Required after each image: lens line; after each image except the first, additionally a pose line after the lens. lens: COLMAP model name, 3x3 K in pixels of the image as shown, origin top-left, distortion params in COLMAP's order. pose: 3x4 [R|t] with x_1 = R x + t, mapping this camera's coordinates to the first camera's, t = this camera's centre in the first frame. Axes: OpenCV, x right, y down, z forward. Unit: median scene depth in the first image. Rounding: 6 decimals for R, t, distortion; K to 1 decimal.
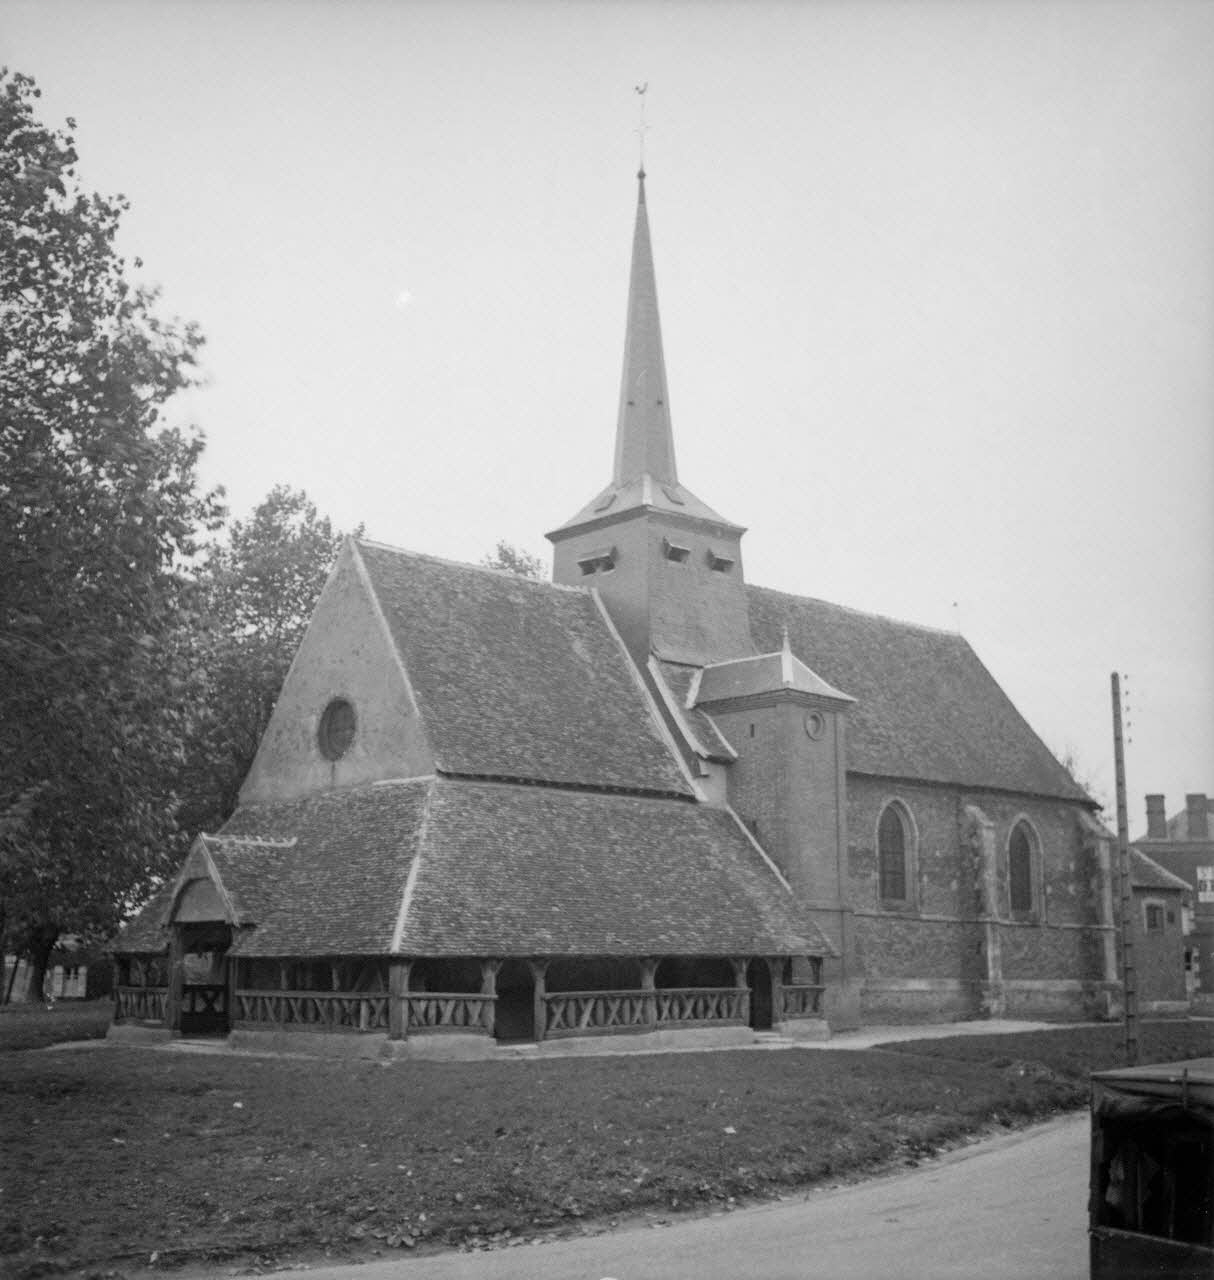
lens RADIAL K [[1632.5, 0, 610.9], [0, 1632.5, 645.8], [0, 0, 1]] dist [0.013618, 0.000000]
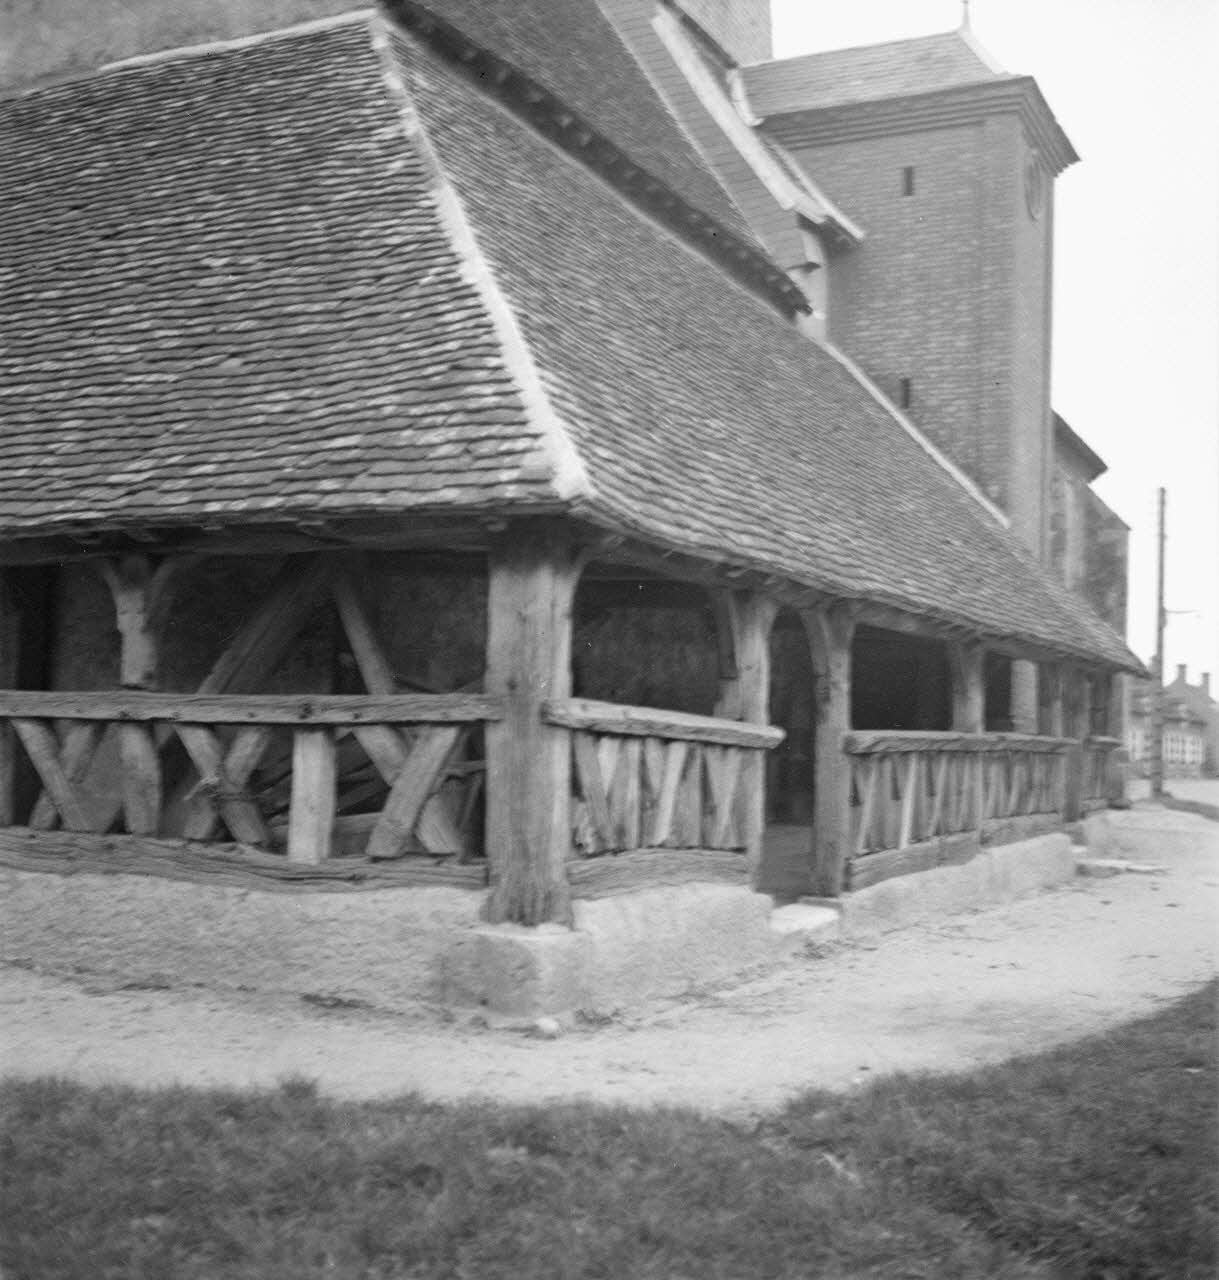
lens RADIAL K [[1632.5, 0, 602.6], [0, 1632.5, 643.5], [0, 0, 1]] dist [0.013618, 0.000000]
pose [[0.937456, 0.049043, 0.344632, -0.162536], [-0.096504, 0.987835, 0.121935, 0.150343], [-0.334460, -0.147567, 0.930785, 0.675534]]
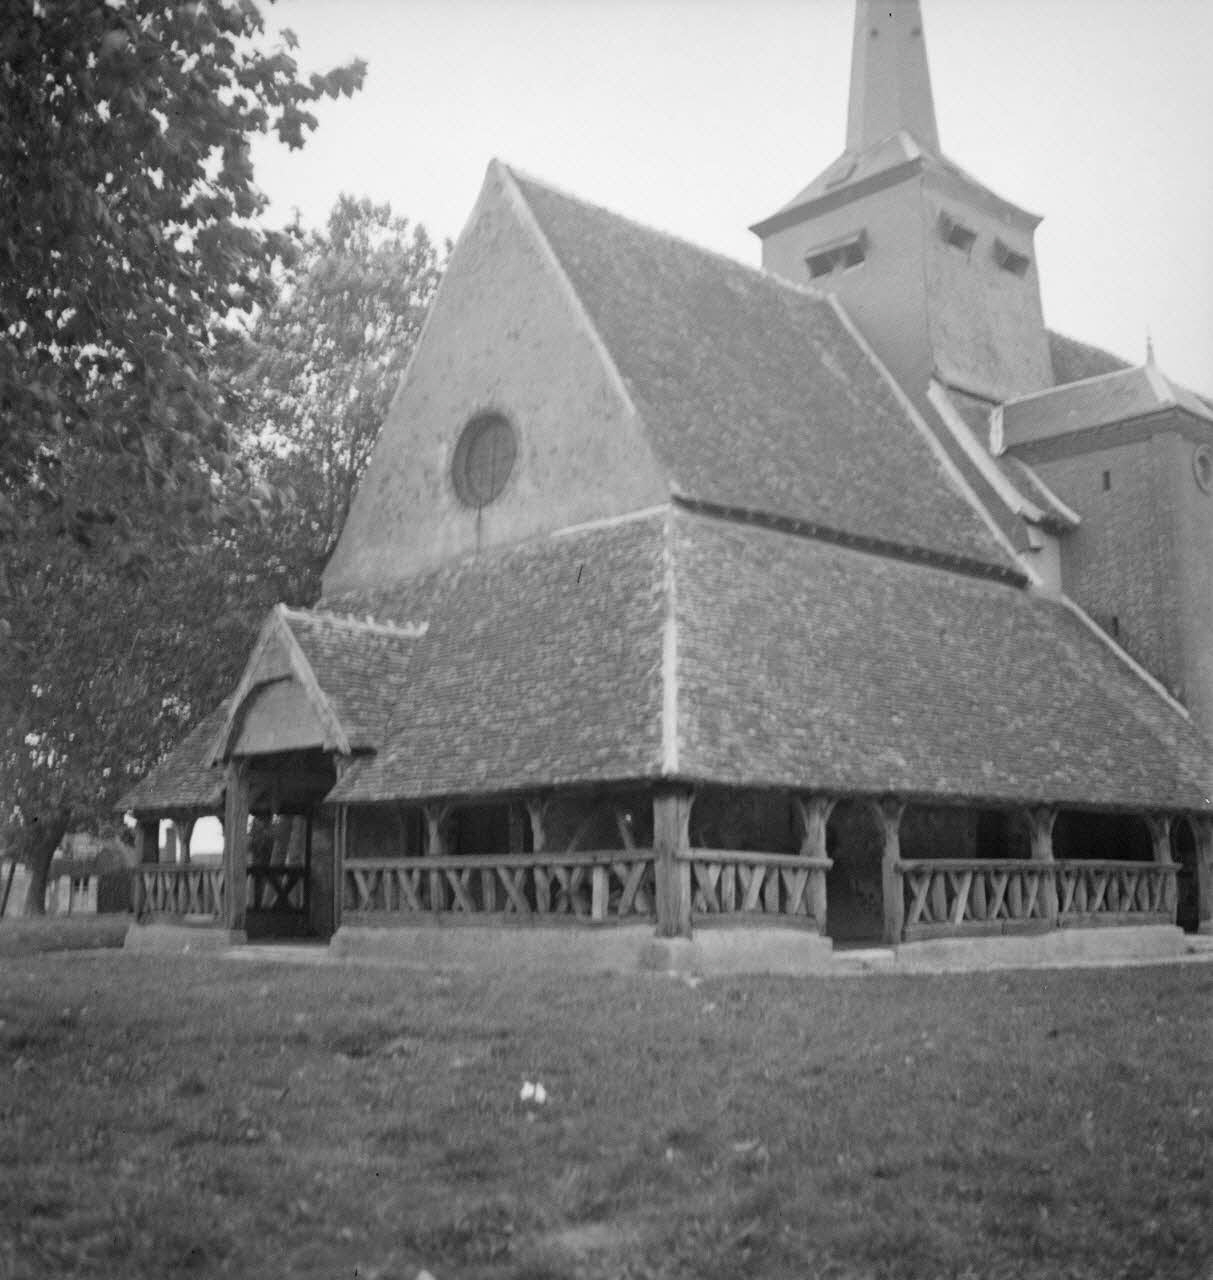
lens RADIAL K [[1632.5, 0, 603.1], [0, 1632.5, 626.3], [0, 0, 1]] dist [0.013618, 0.000000]
pose [[0.999941, -0.002169, -0.010606, -0.123079], [0.002466, 0.999602, 0.028098, 0.104596], [0.010541, -0.028122, 0.999549, 0.395170]]
